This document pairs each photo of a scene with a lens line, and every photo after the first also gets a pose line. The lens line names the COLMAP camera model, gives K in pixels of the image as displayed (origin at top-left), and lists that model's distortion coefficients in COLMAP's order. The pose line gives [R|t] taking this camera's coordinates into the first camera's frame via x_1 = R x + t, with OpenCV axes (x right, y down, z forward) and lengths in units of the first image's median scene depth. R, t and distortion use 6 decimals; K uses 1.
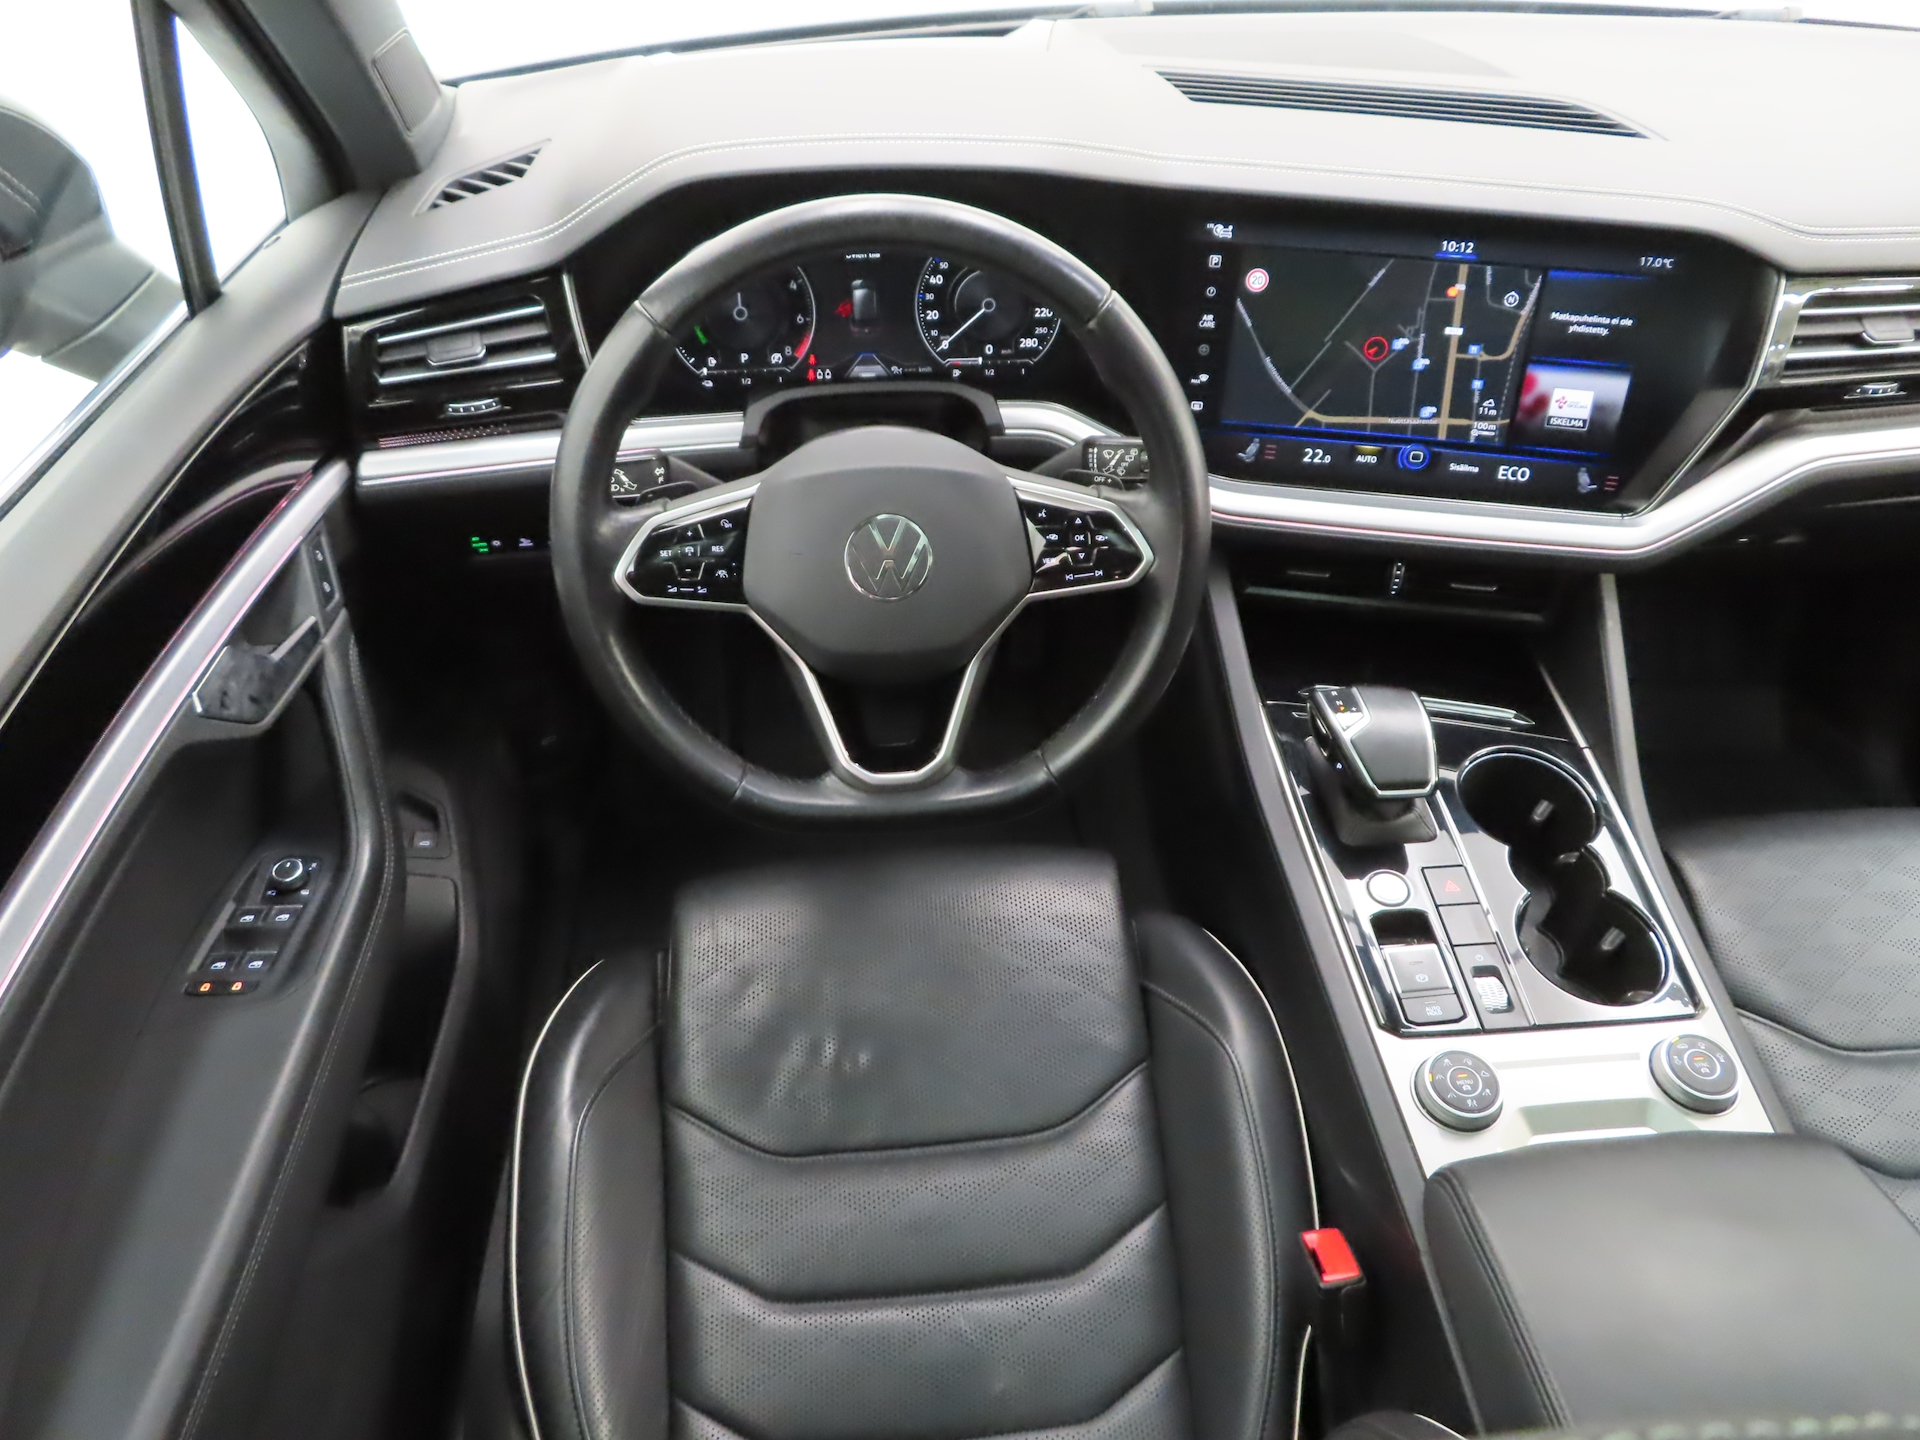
lens RADIAL K [[1557.0, 0, 959.1], [0, 1557.0, 719.5], [0, 0, 1]] dist [-0.025829, 0.018912]
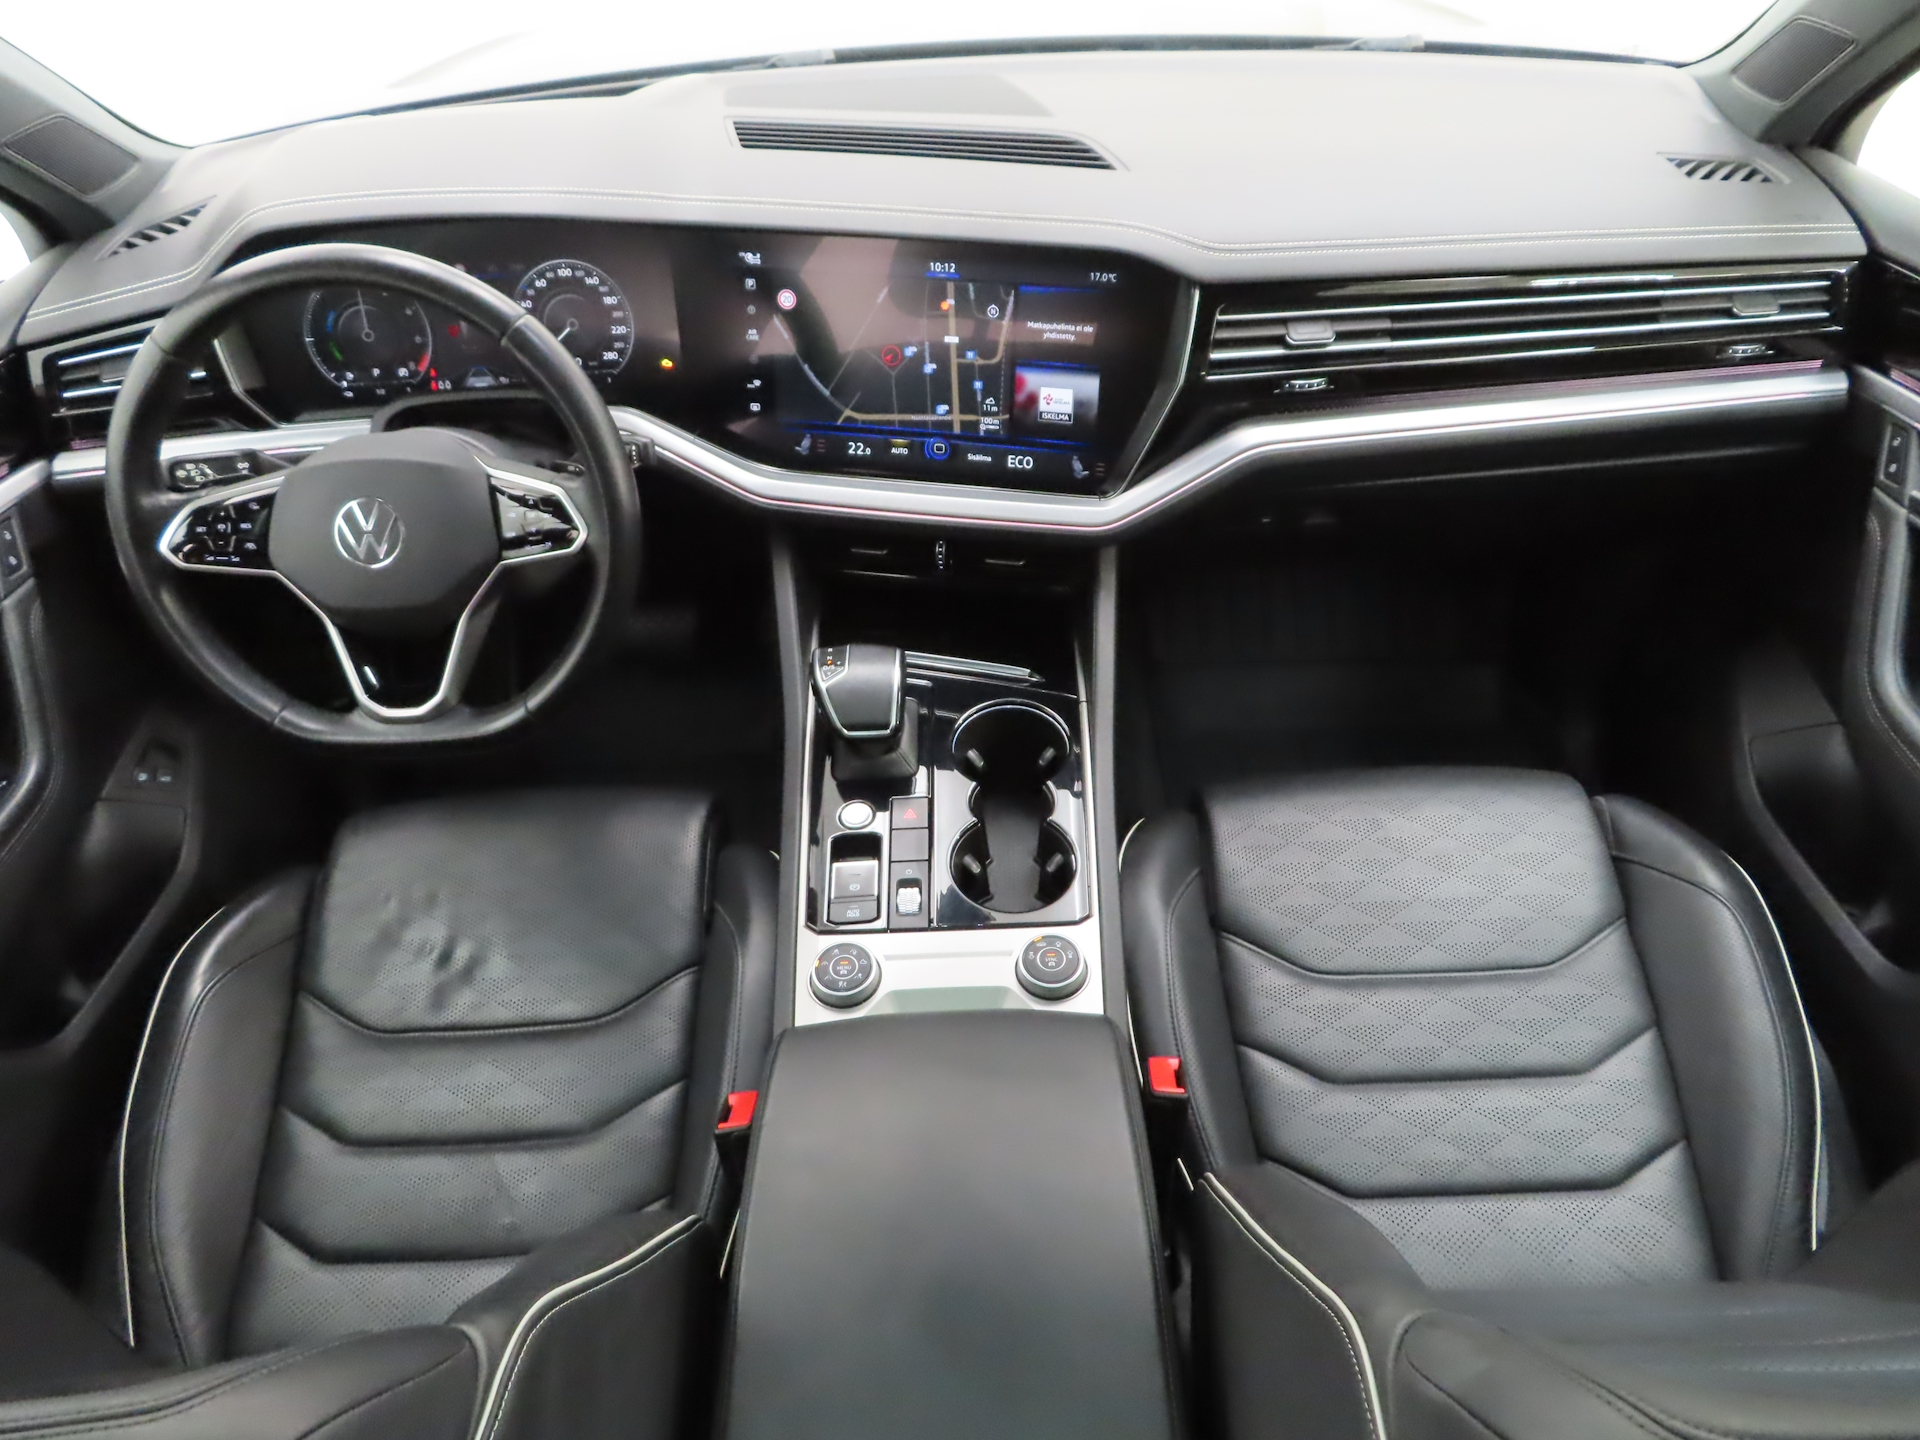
lens RADIAL K [[1557.0, 0, 962.6], [0, 1557.0, 721.3], [0, 0, 1]] dist [-0.025829, 0.018912]
pose [[0.995592, 0.007811, -0.093464, 0.445615], [-0.008109, 0.999963, -0.002800, 0.038915], [0.093438, 0.003545, 0.995619, -0.158111]]
